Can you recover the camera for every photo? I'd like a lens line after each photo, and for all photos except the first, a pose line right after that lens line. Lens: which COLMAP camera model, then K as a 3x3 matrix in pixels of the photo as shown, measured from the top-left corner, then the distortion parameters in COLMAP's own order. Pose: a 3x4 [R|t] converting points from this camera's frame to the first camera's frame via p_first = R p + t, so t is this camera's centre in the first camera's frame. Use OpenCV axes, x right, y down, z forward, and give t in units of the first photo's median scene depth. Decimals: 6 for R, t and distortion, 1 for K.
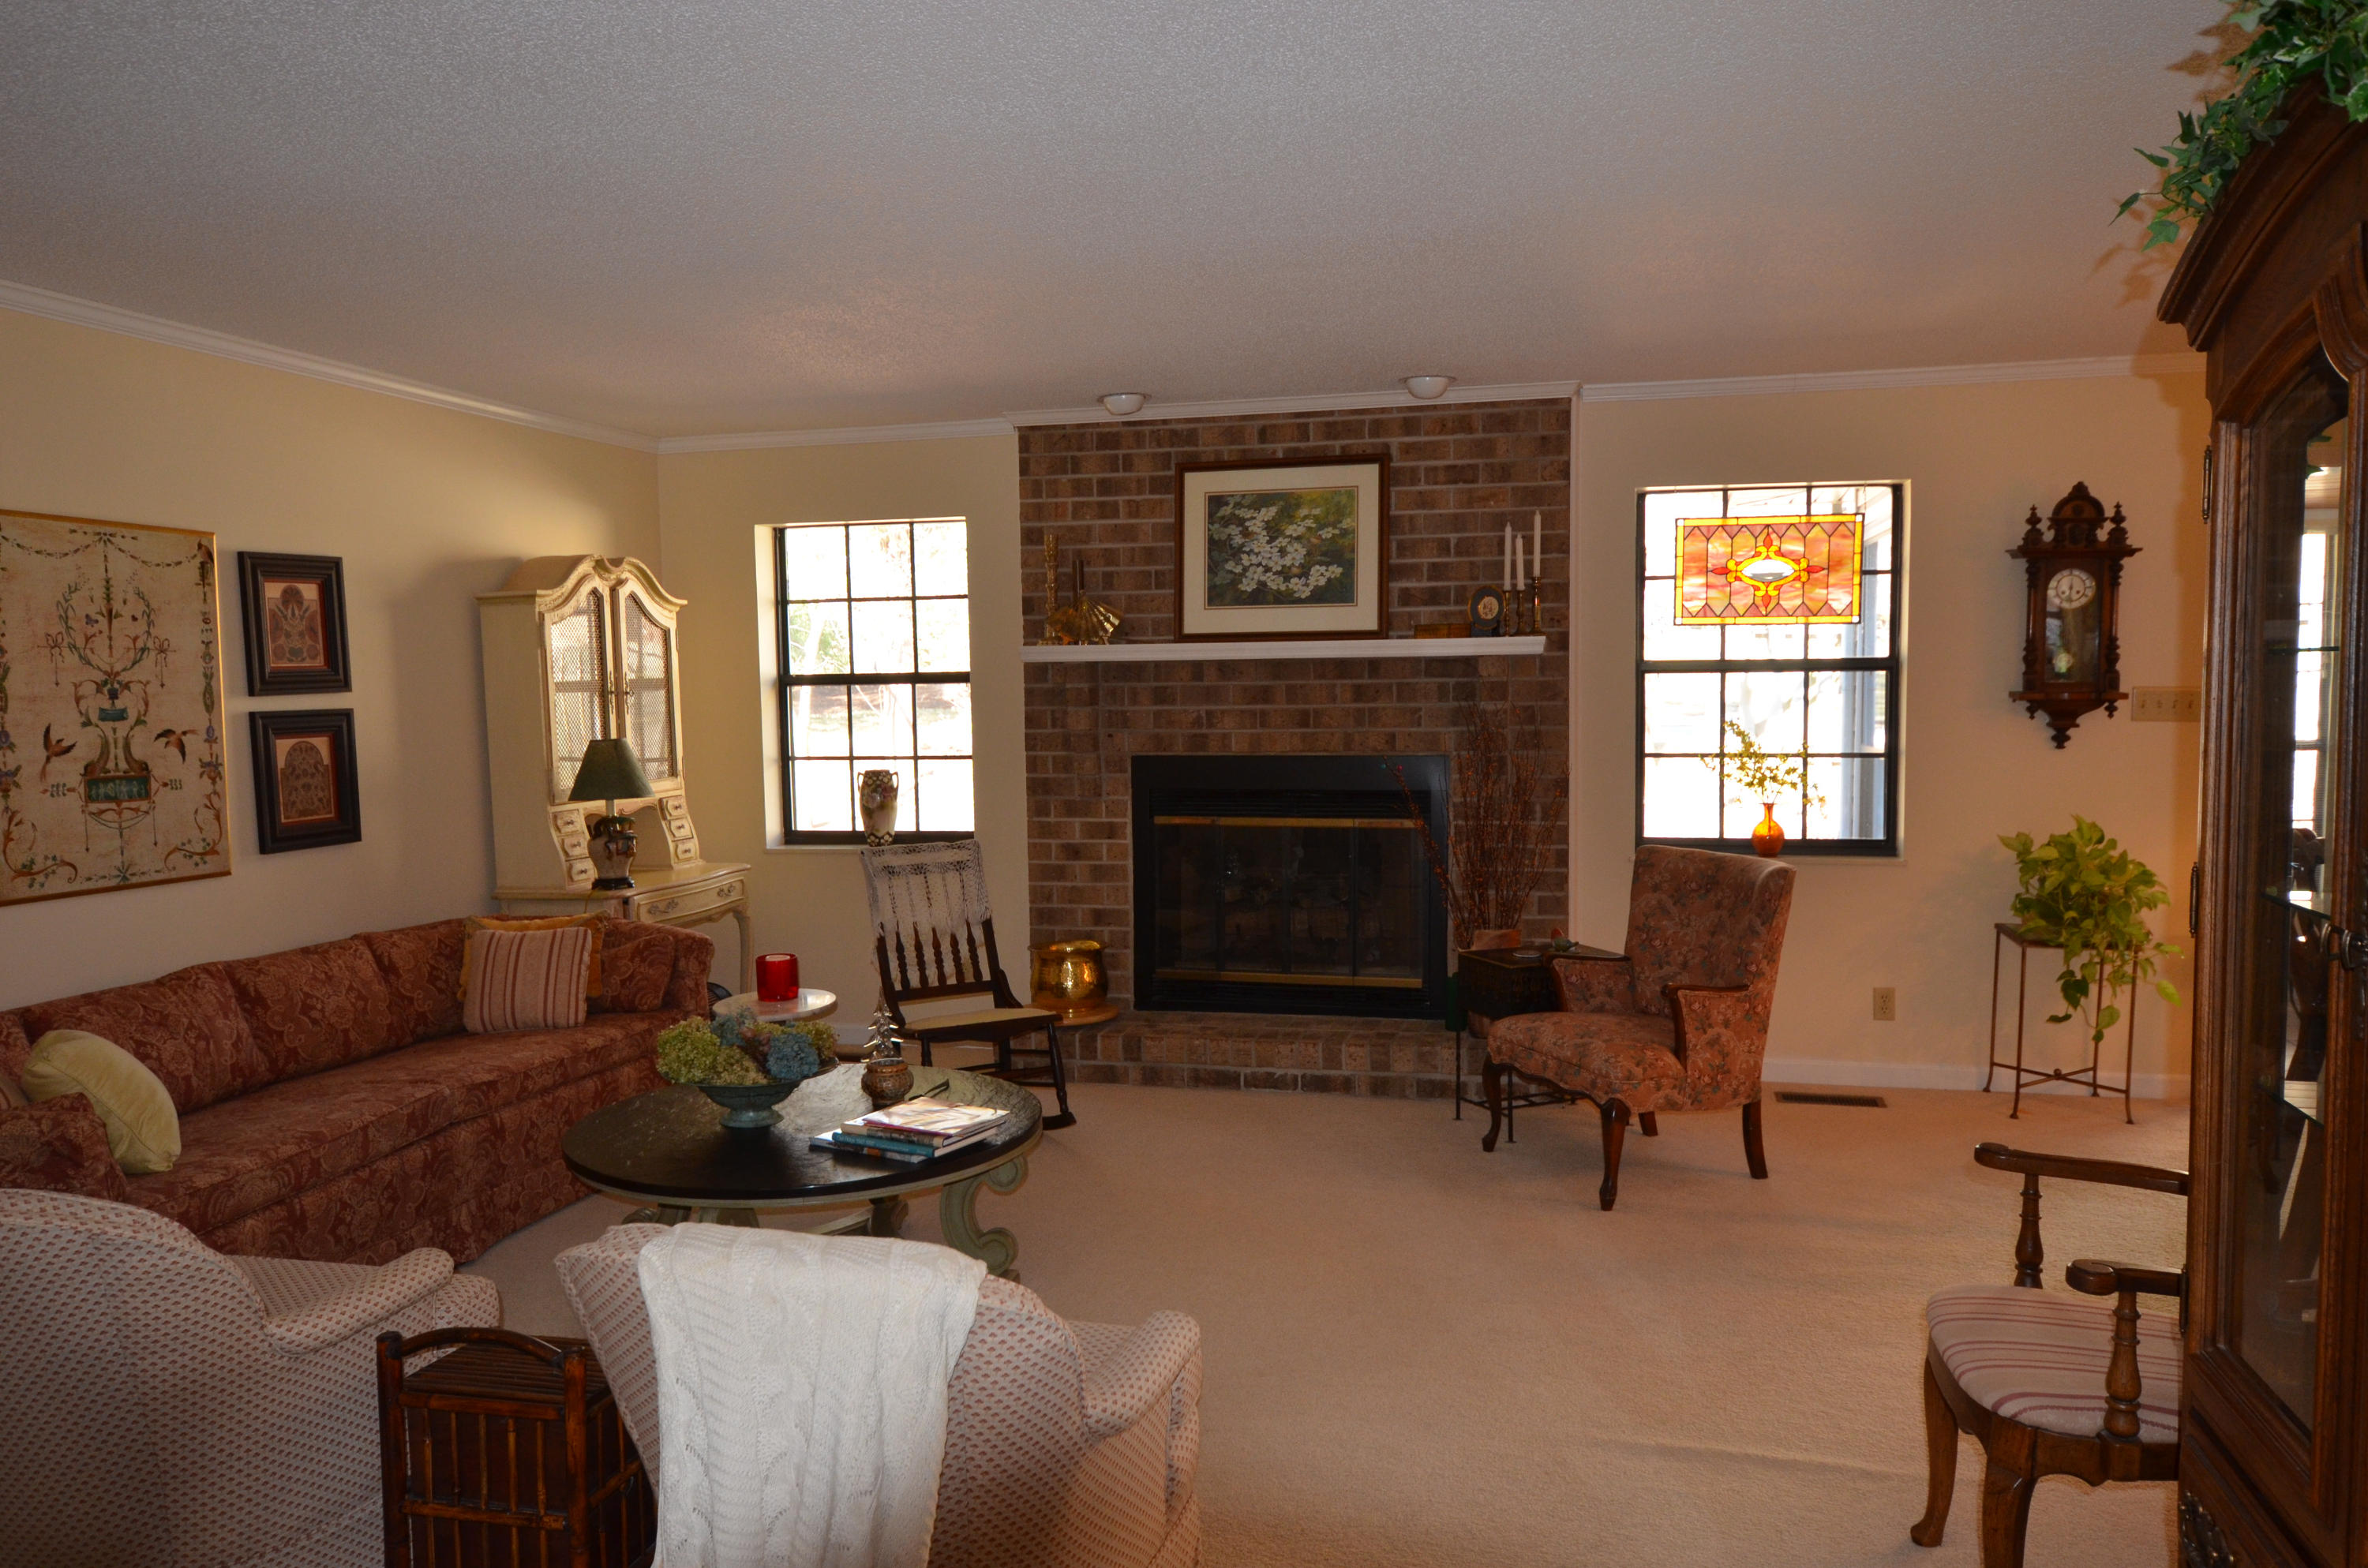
lens RADIAL K [[1650.6, 0, 1181.8], [0, 1650.6, 790.3], [0, 0, 1]] dist [-0.010933, -0.005361]
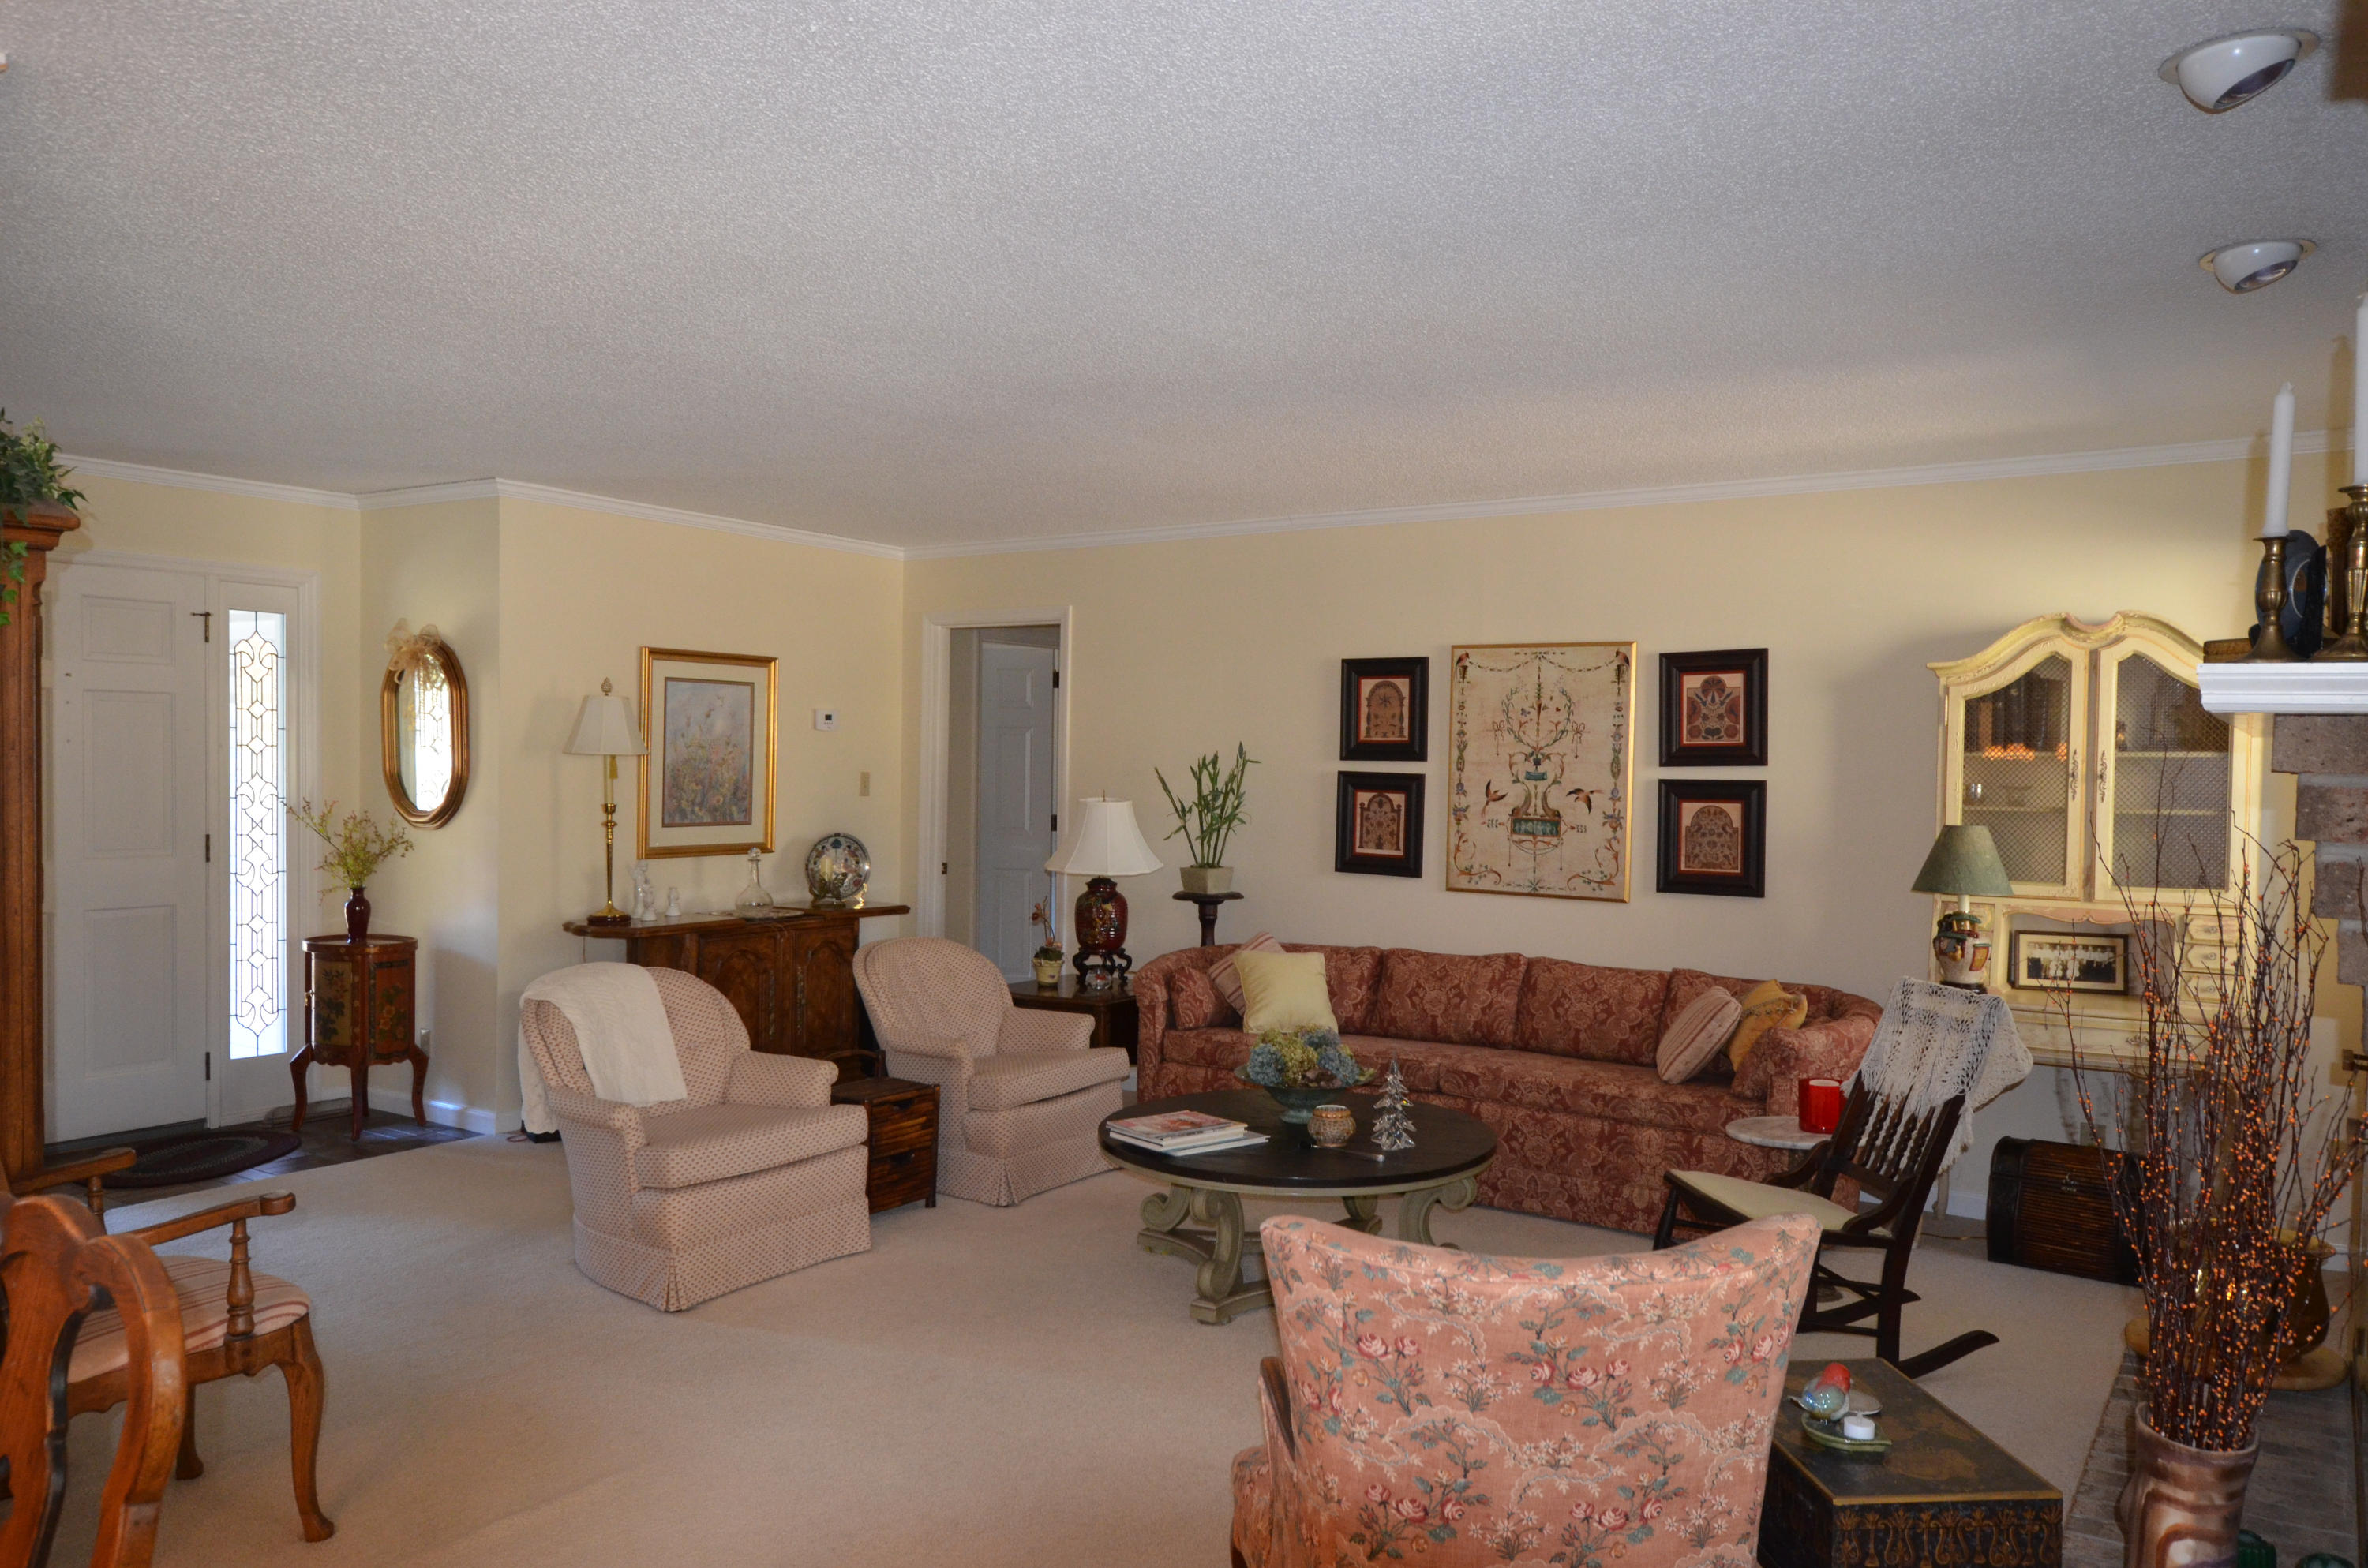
lens RADIAL K [[1650.6, 0, 1190.0], [0, 1650.6, 799.1], [0, 0, 1]] dist [-0.010933, -0.005361]
pose [[-0.328157, 0.038450, -0.943840, 0.805654], [-0.068041, 0.995614, 0.064215, -0.095645], [0.942170, 0.085292, -0.324101, 1.146600]]
